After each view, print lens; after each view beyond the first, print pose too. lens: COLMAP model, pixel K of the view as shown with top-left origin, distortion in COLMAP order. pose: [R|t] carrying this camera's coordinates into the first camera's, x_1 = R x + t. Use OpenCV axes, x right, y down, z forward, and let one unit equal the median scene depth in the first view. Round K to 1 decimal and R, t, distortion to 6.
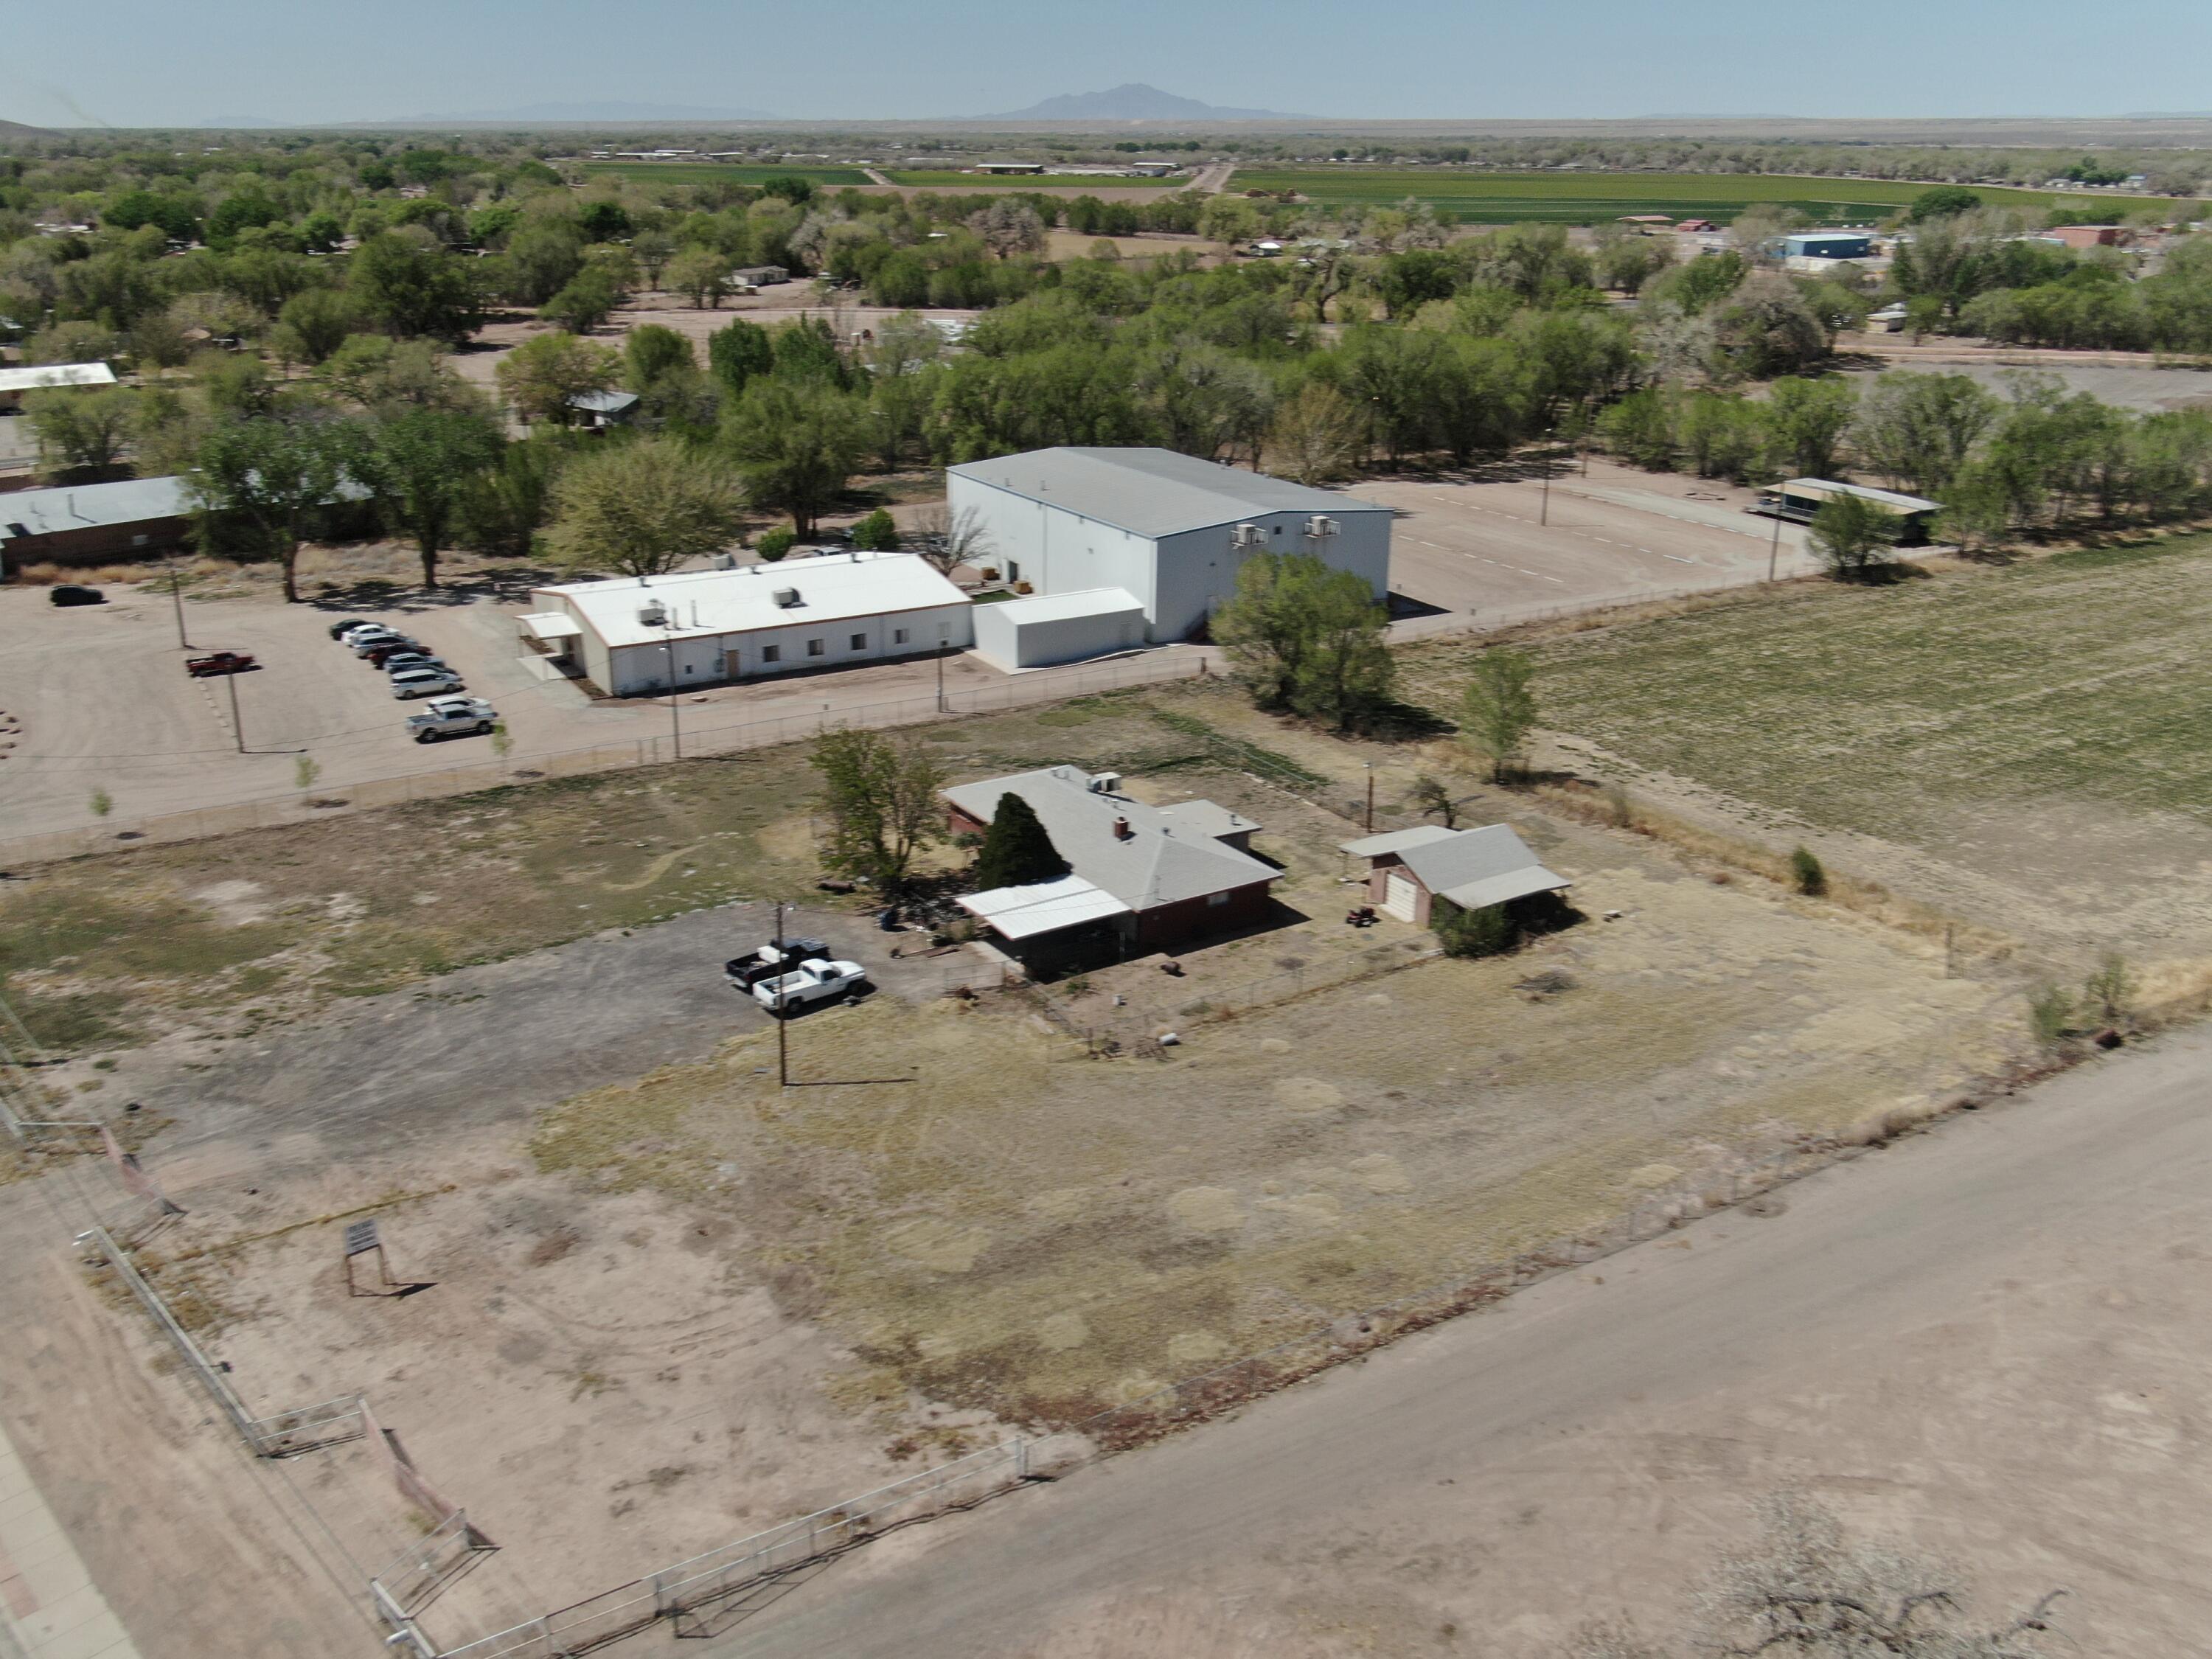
lens RADIAL K [[1889.8, 0, 1103.4], [0, 1889.8, 830.5], [0, 0, 1]] dist [-0.001671, -0.002340]
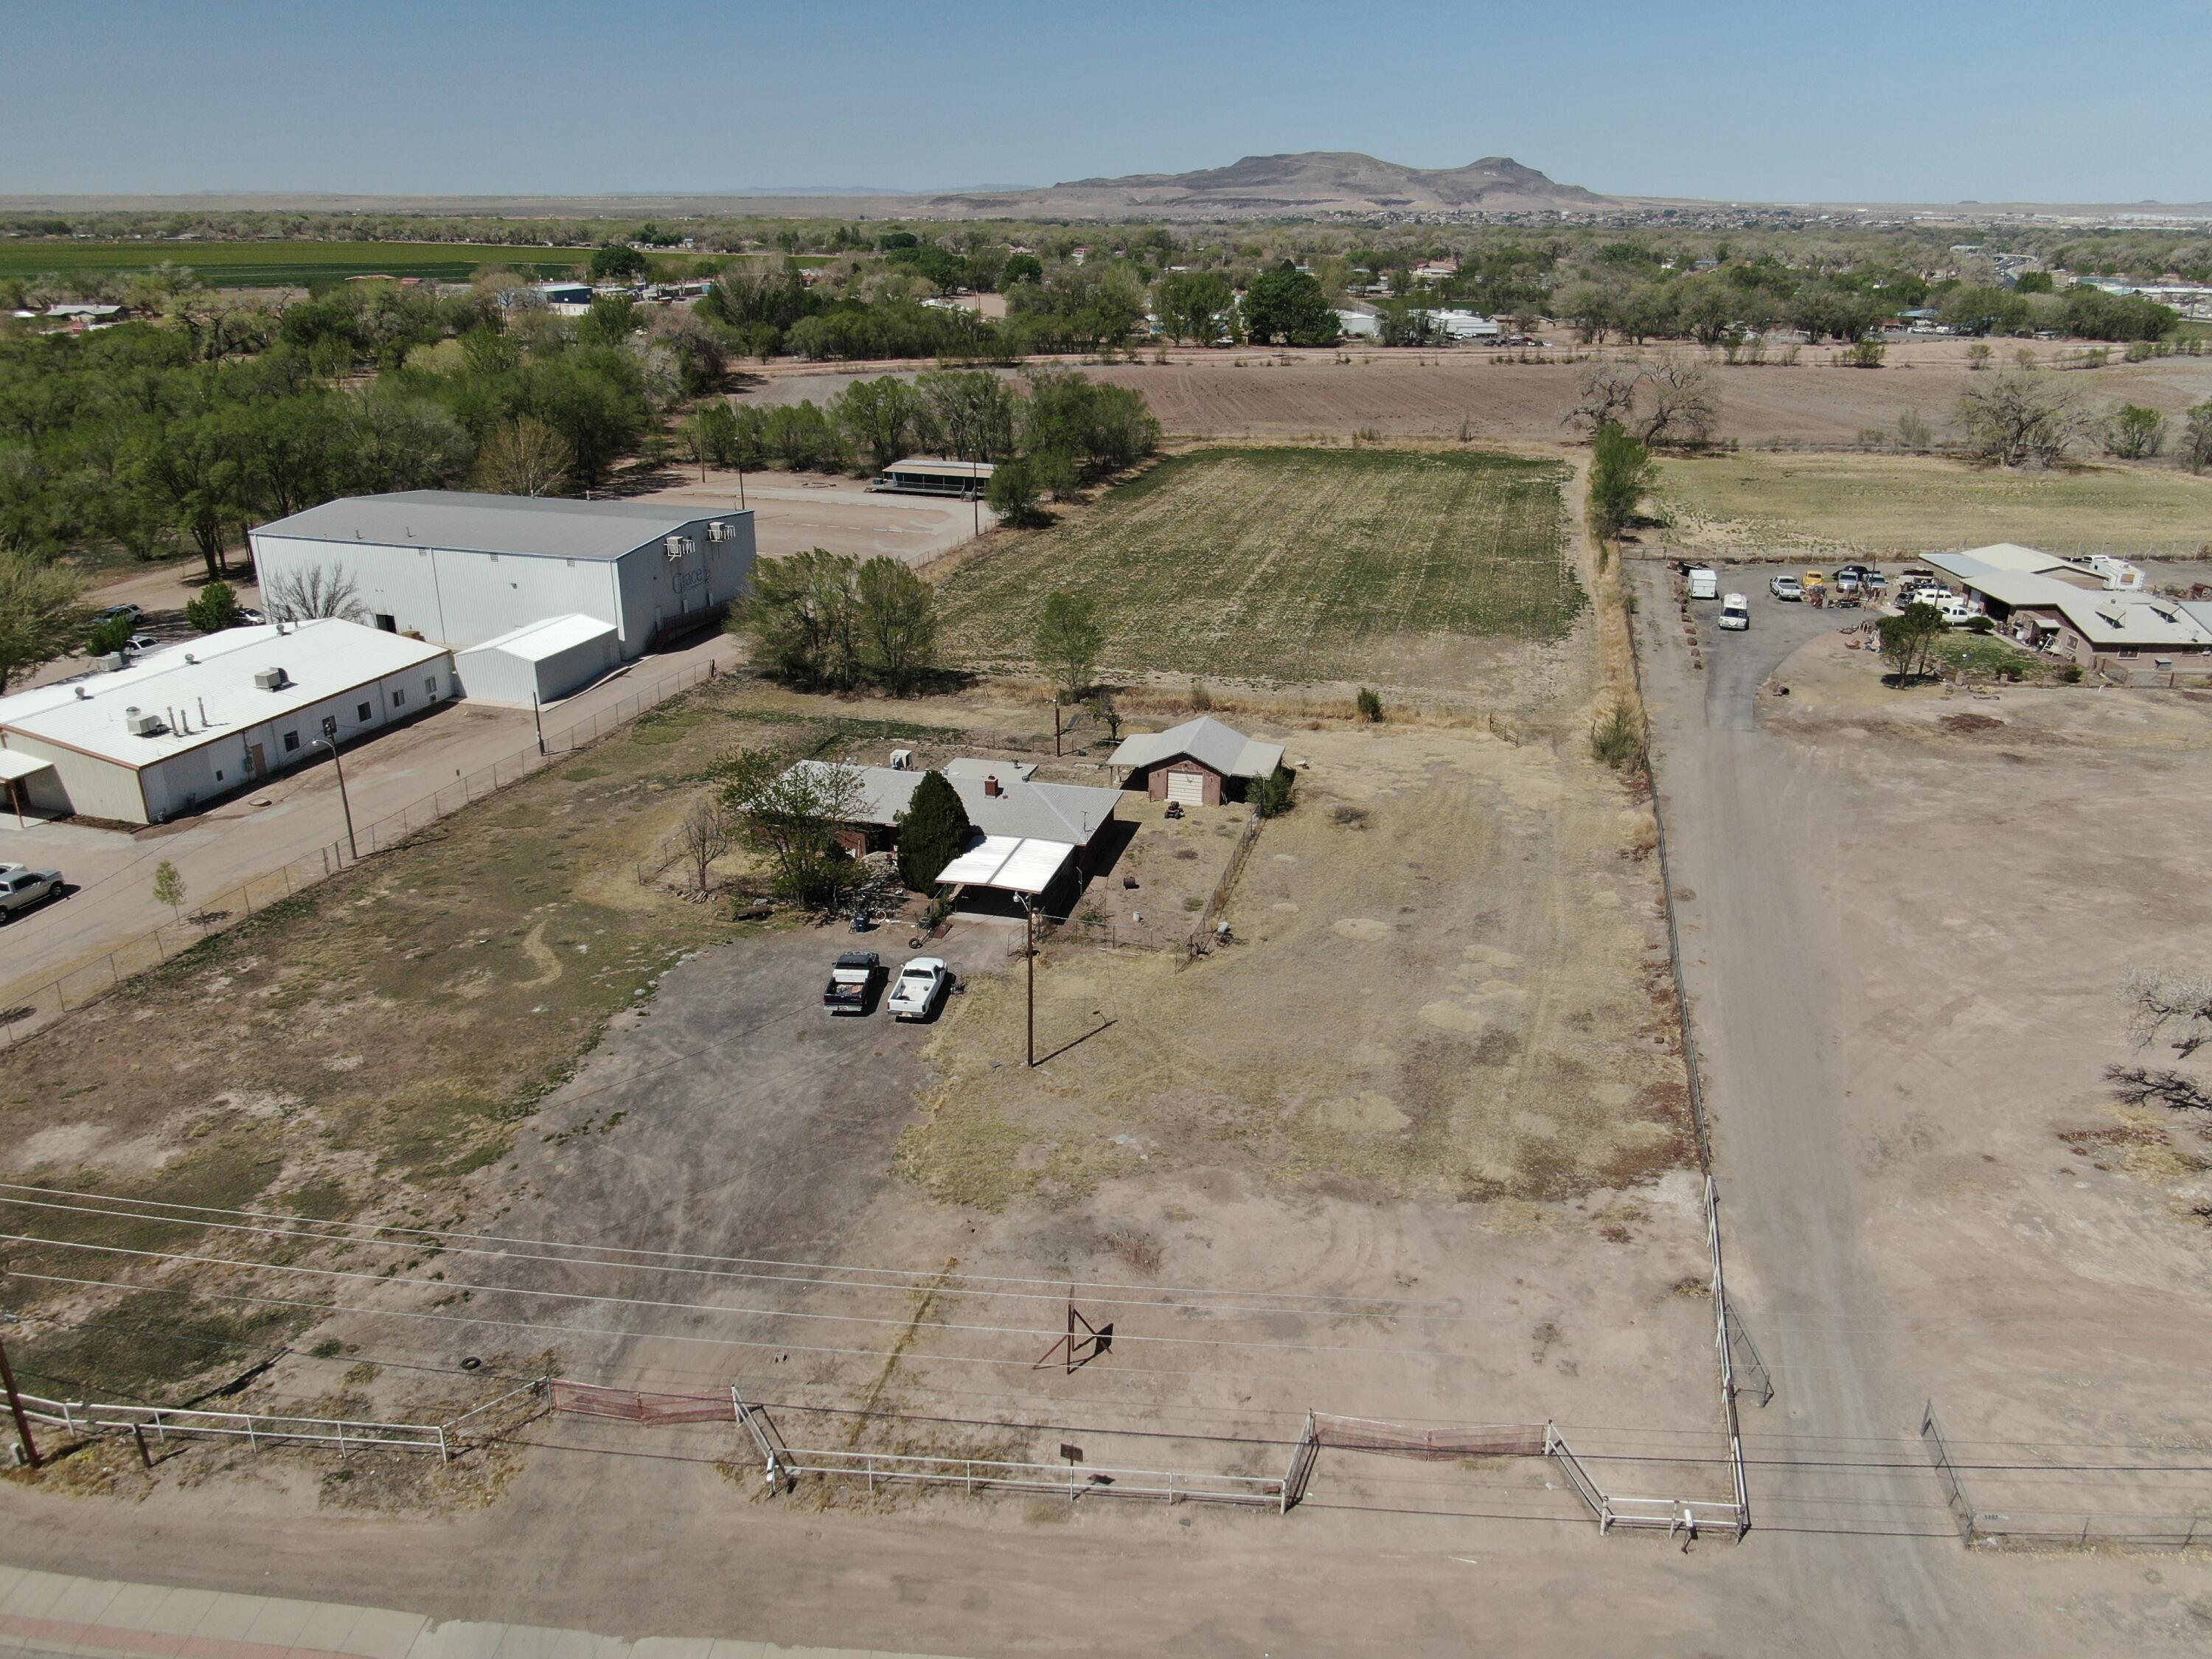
lens RADIAL K [[1590.9, 0, 1099.1], [0, 1590.9, 835.2], [0, 0, 1]] dist [-0.021688, 0.013539]
pose [[0.732655, -0.247587, 0.633969, -0.503241], [0.232434, 0.966503, 0.108837, -0.056082], [-0.639680, 0.067616, 0.765661, 0.232283]]
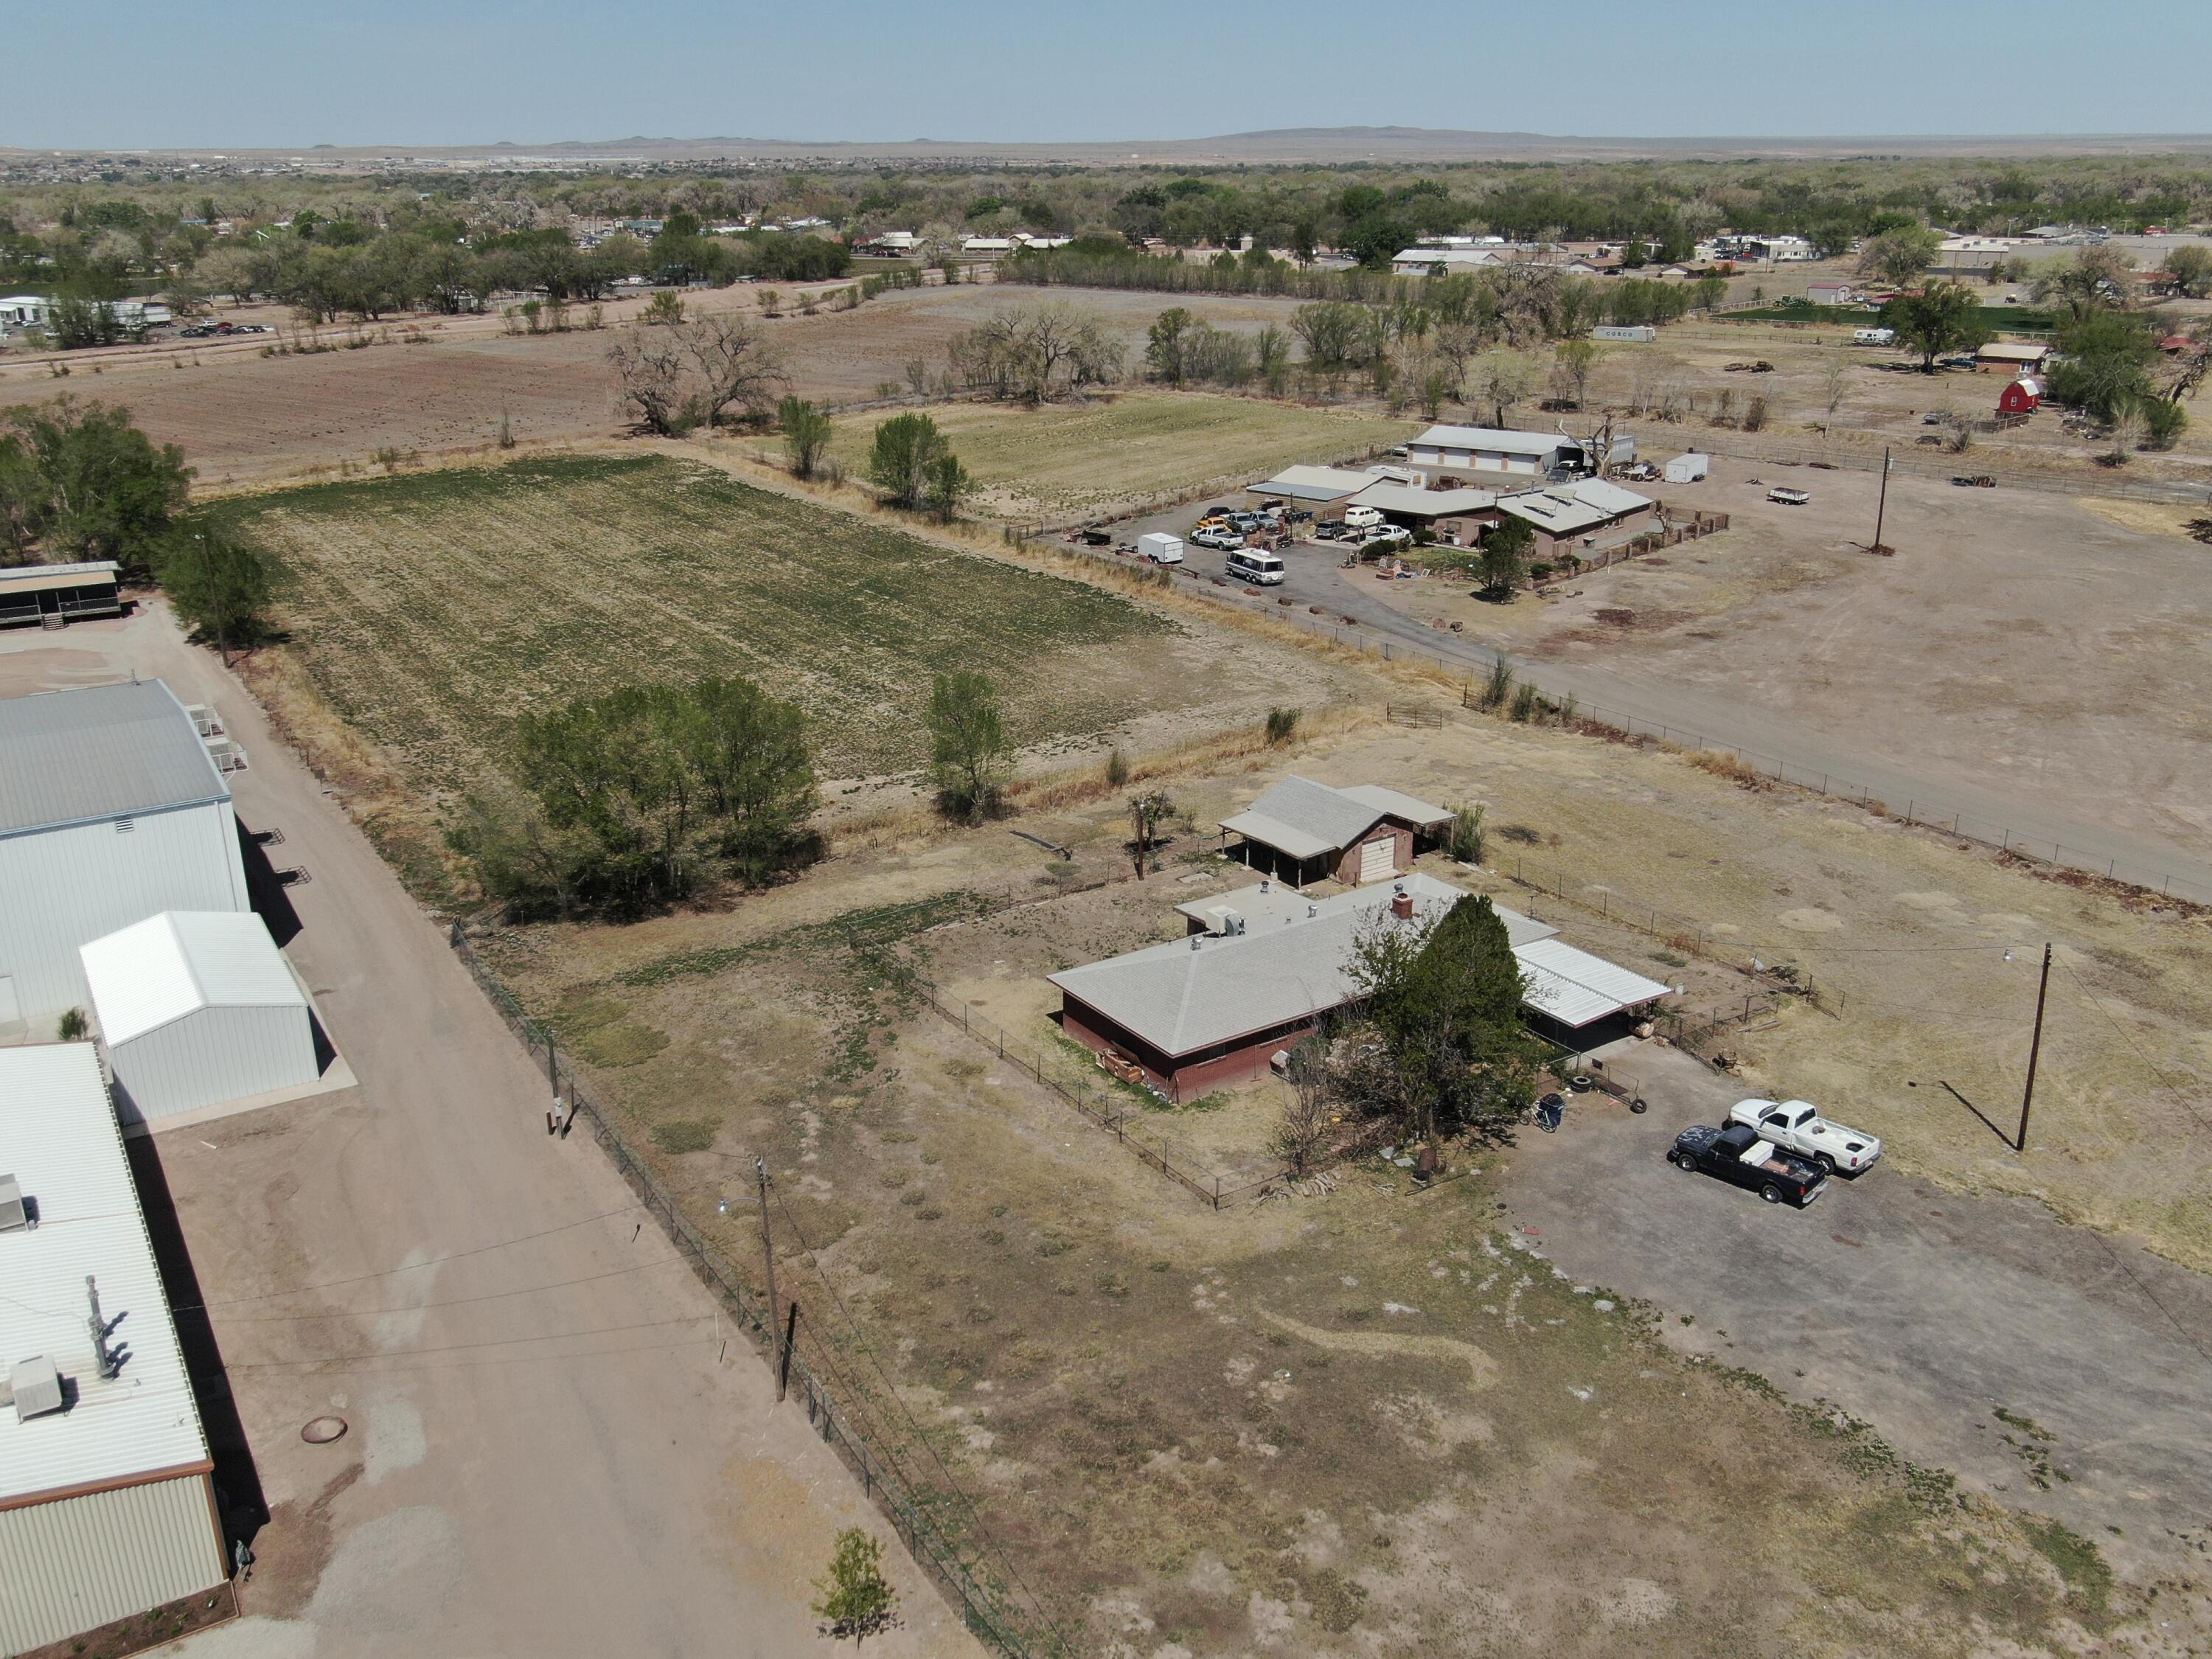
lens RADIAL K [[1889.8, 0, 1103.4], [0, 1889.8, 830.5], [0, 0, 1]] dist [-0.001671, -0.002340]
pose [[-0.024180, -0.337462, 0.941029, -0.699882], [0.355287, 0.876953, 0.323613, -0.319941], [-0.934444, 0.342160, 0.098691, 0.956730]]
